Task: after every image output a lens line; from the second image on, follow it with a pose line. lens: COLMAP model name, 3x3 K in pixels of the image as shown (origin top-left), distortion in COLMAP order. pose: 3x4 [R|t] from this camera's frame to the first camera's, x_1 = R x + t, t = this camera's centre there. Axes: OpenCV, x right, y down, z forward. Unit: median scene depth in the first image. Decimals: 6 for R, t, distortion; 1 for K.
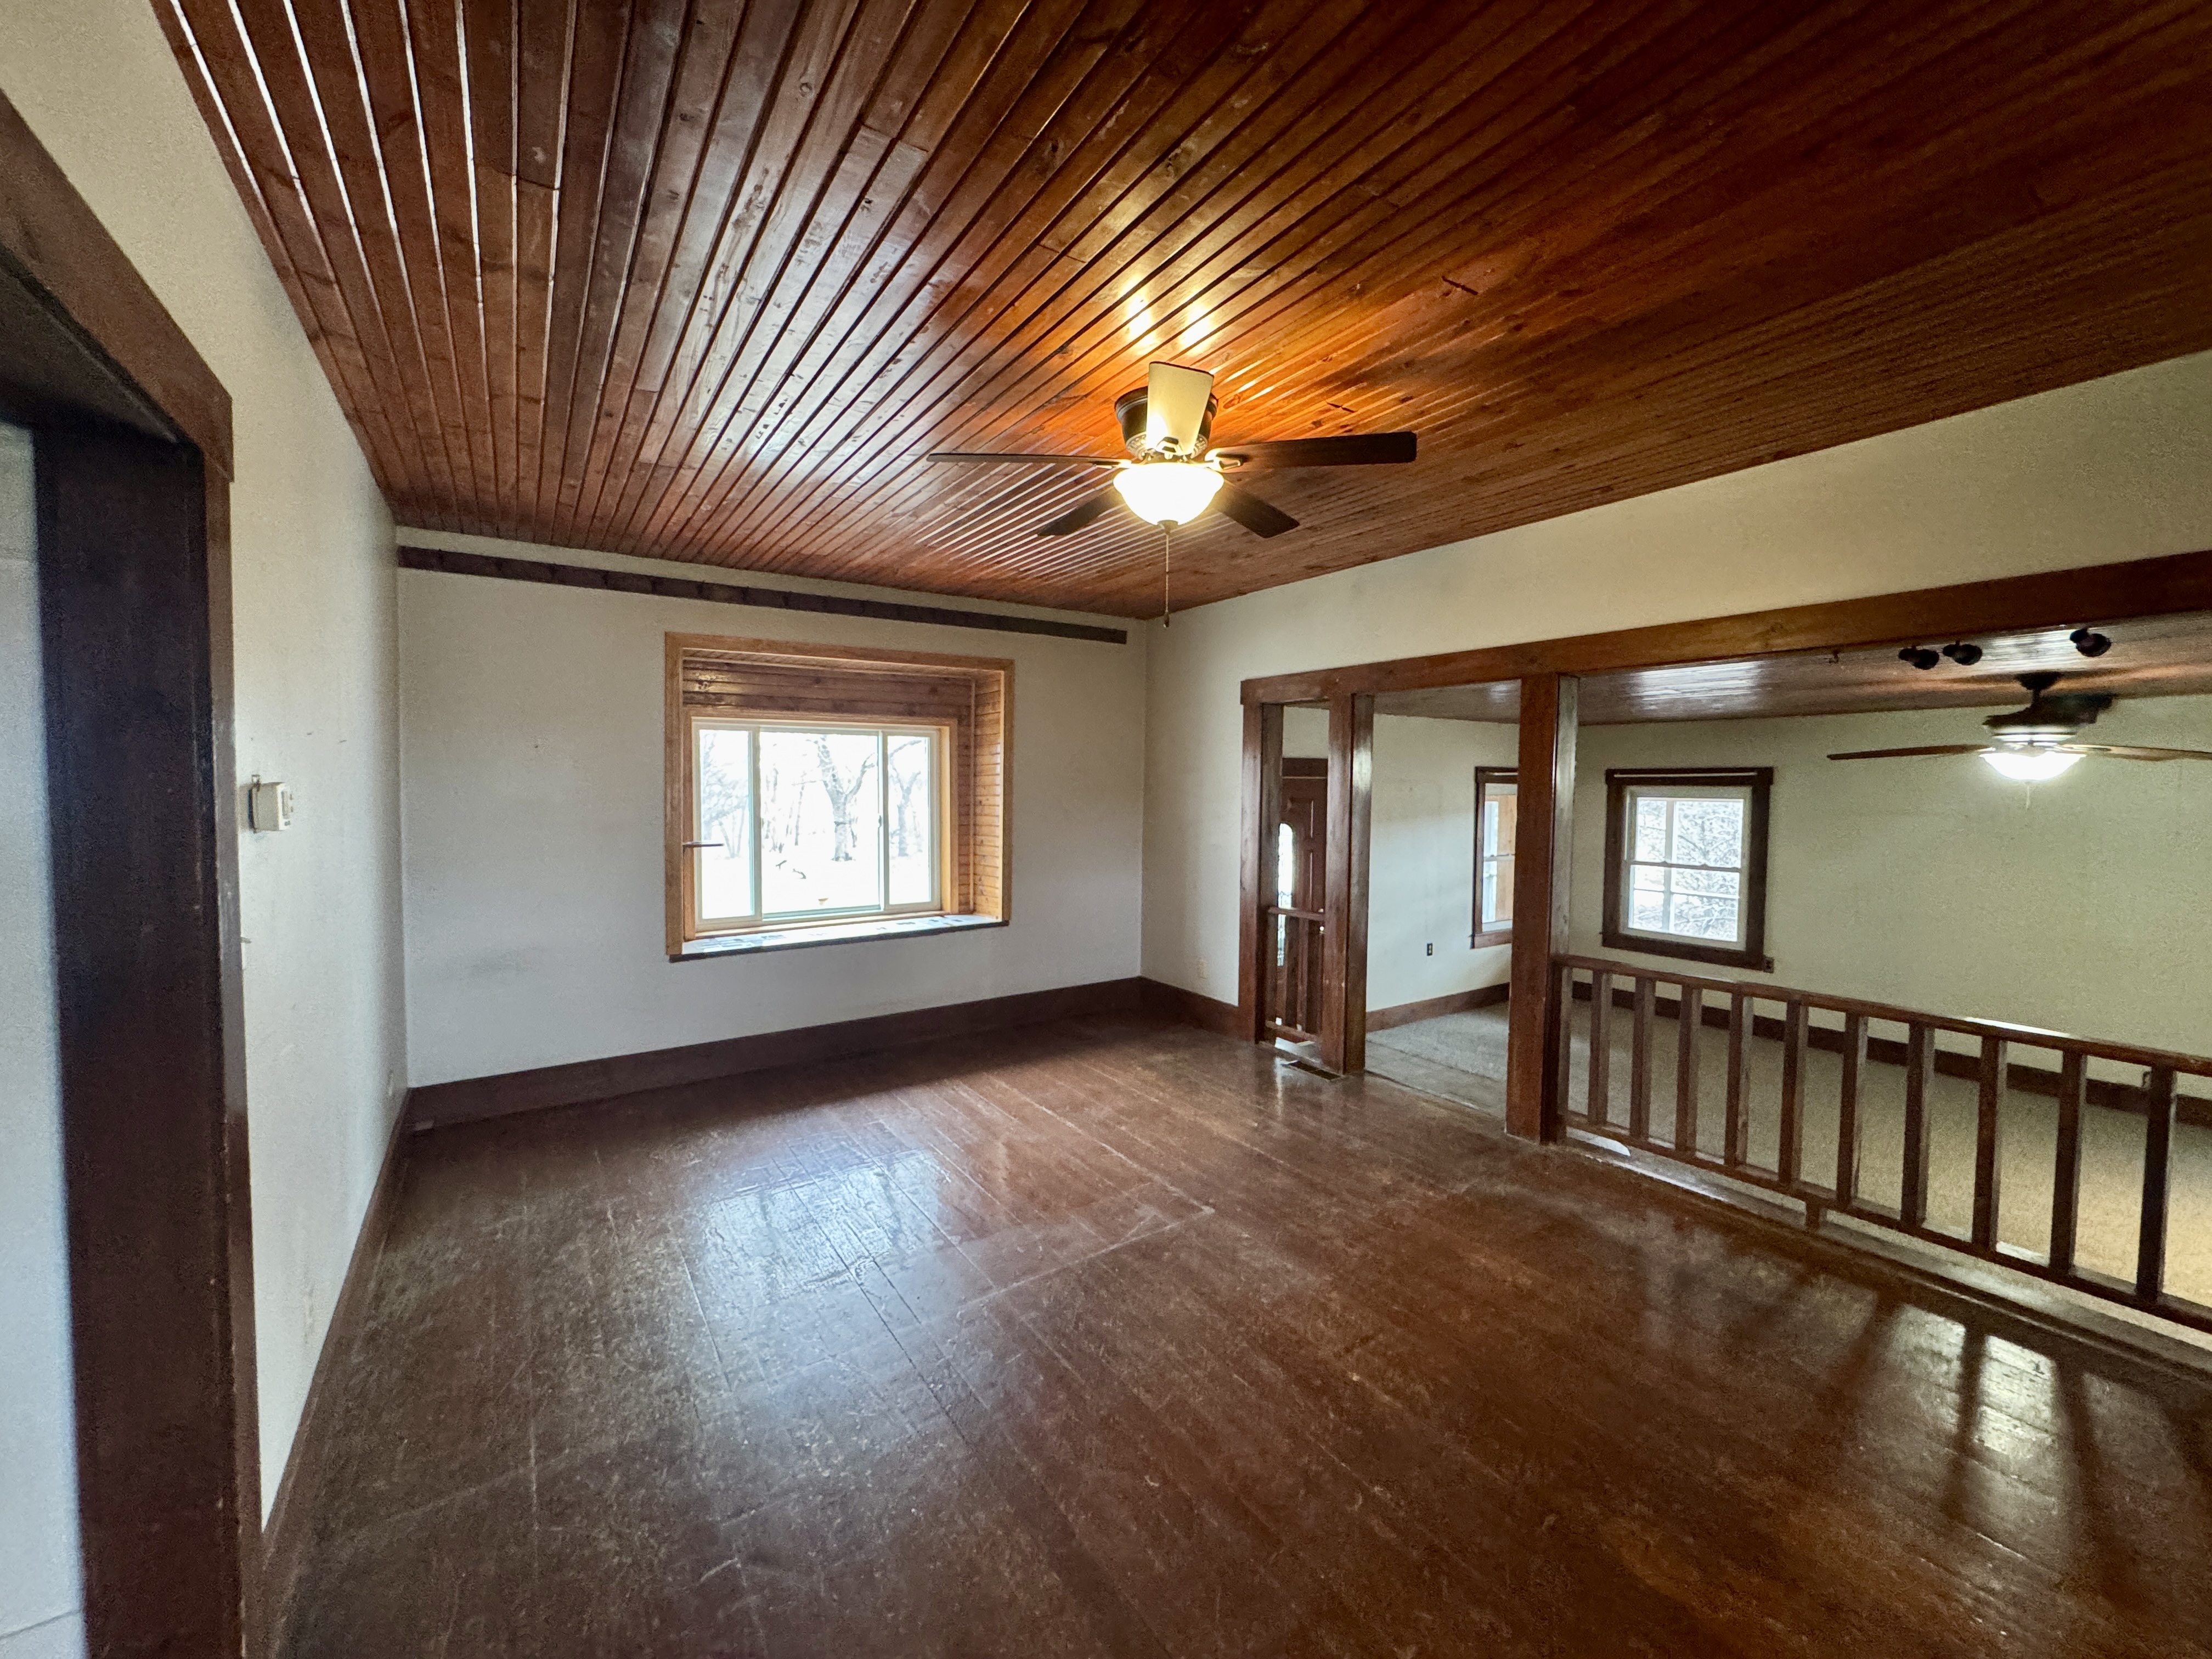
lens RADIAL K [[883.9, 0, 1099.1], [0, 883.9, 830.6], [0, 0, 1]] dist [-0.000756, -0.000004]
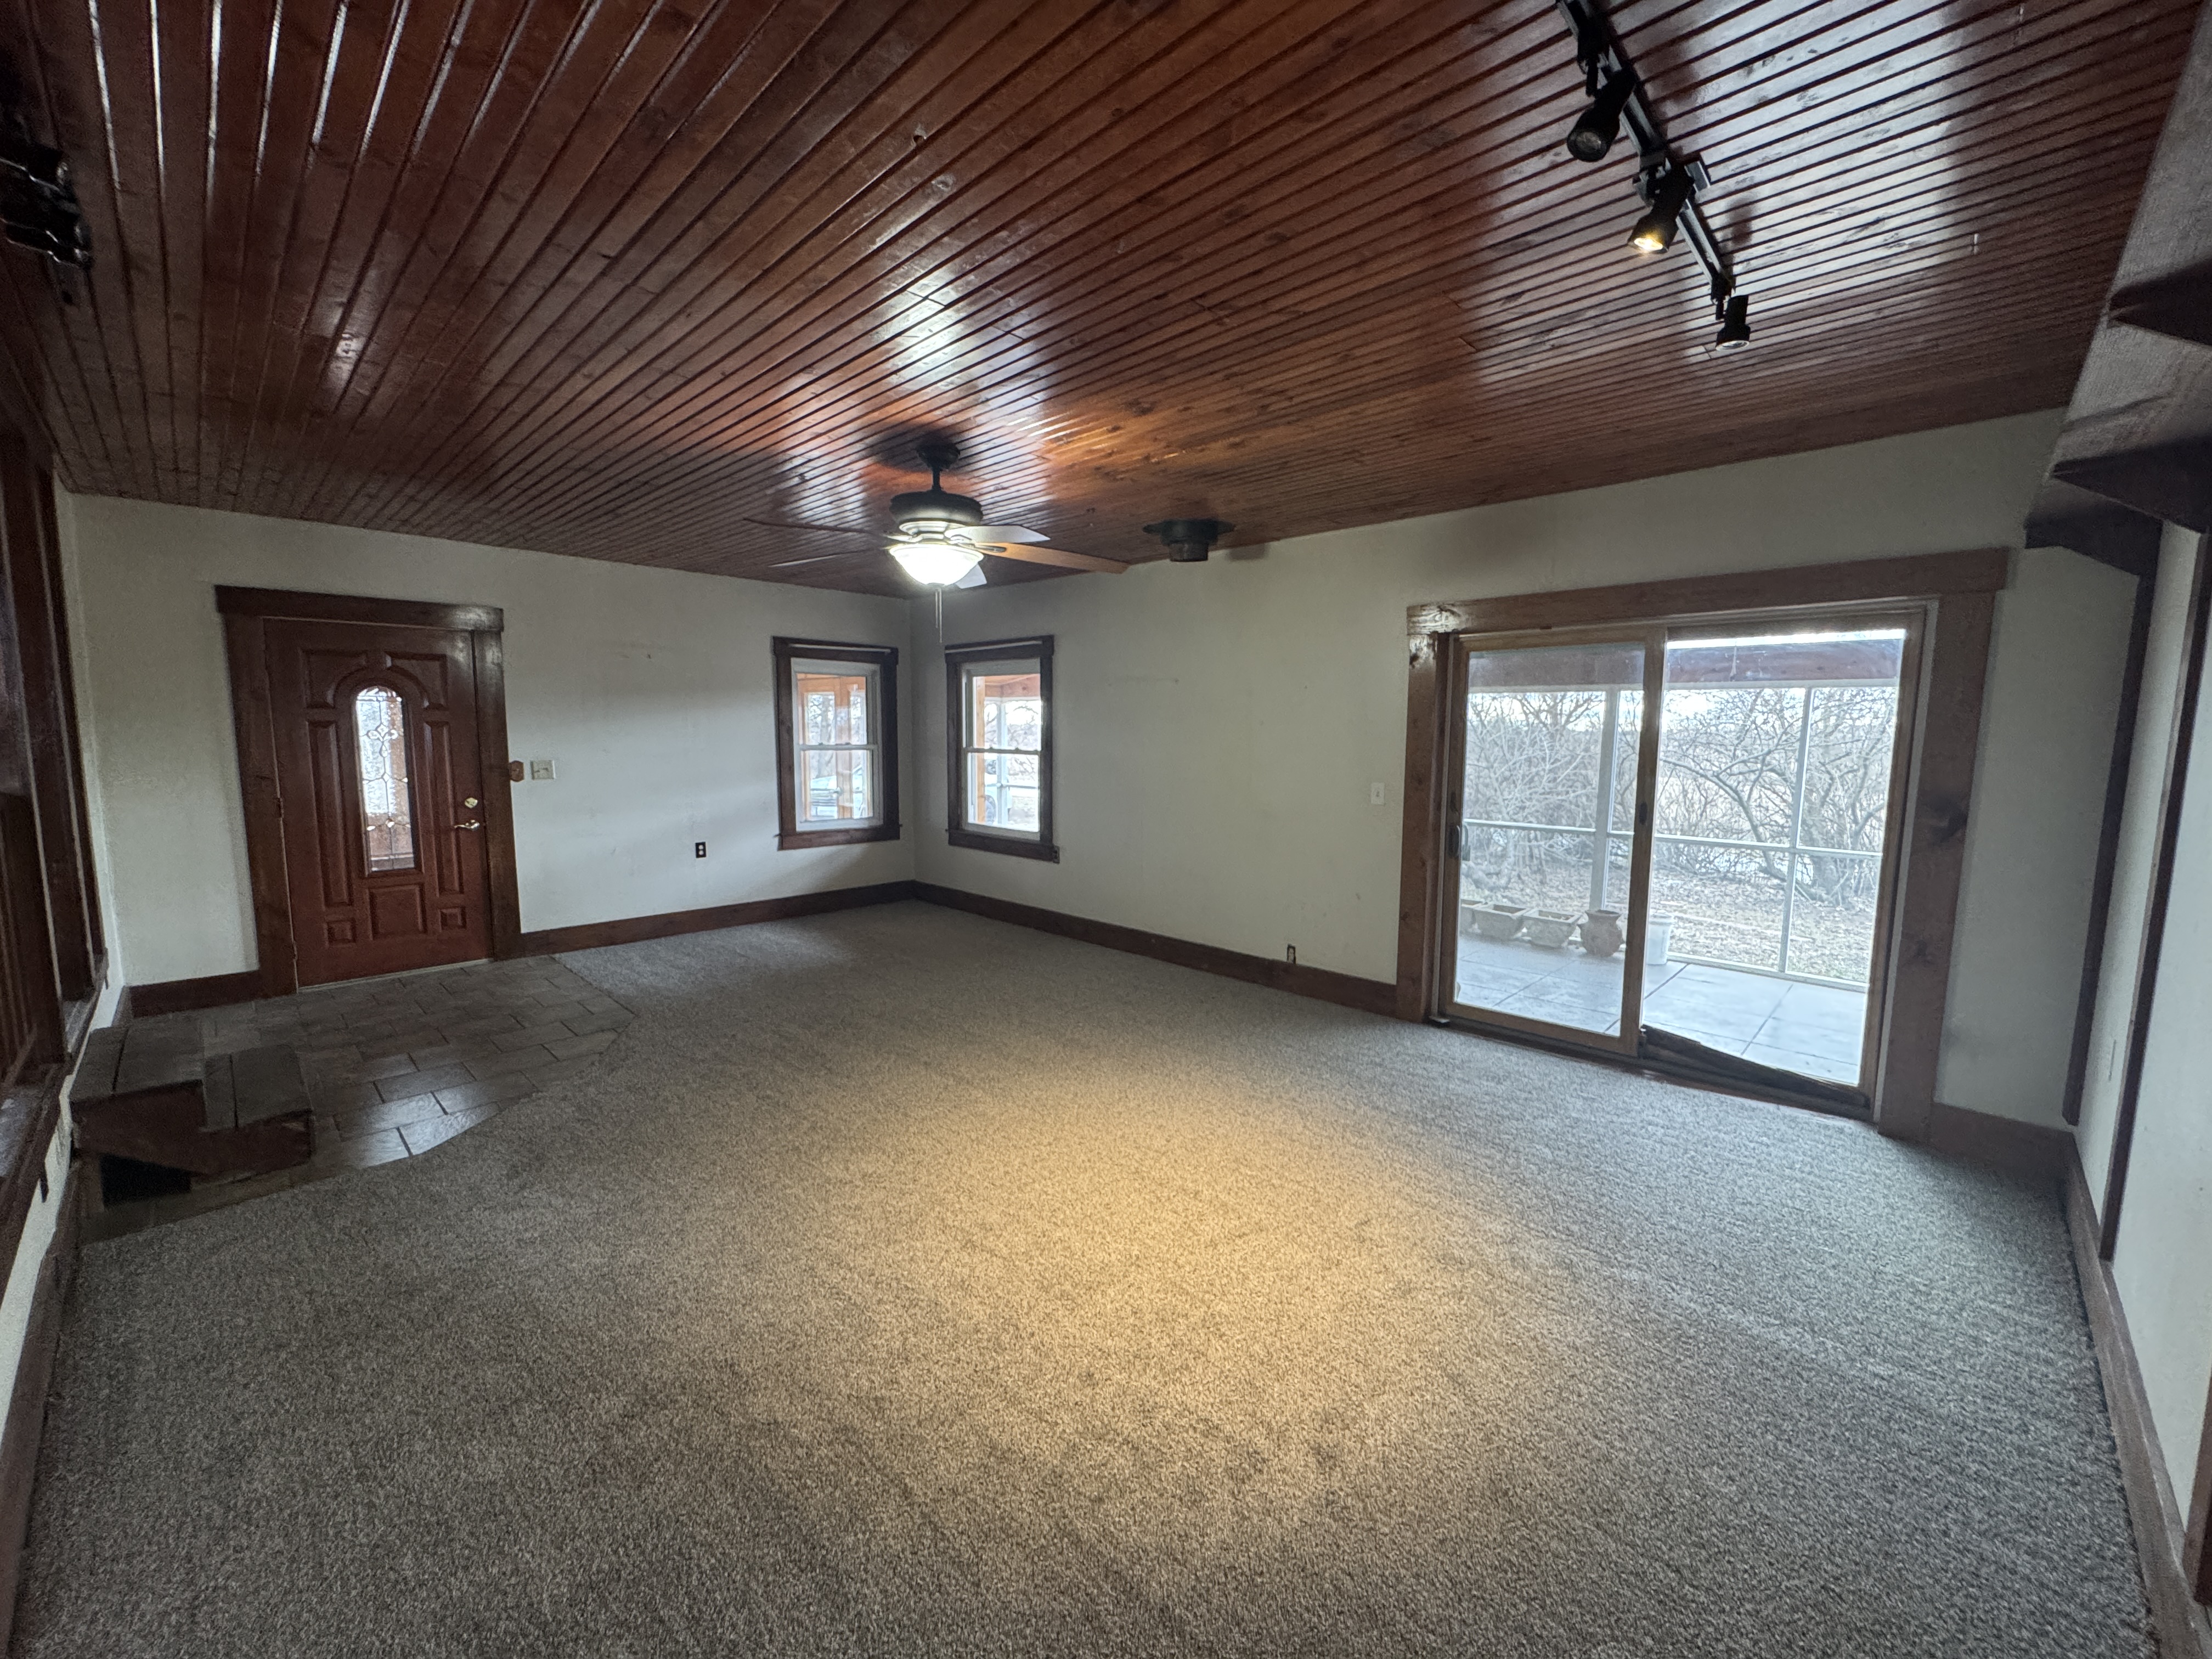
lens RADIAL K [[883.9, 0, 1117.1], [0, 883.9, 825.2], [0, 0, 1]] dist [-0.000756, -0.000004]
pose [[0.975721, -0.016935, 0.218360, 0.603573], [0.003879, 0.998186, 0.060083, 0.064798], [-0.218981, -0.057778, 0.974017, 0.100222]]
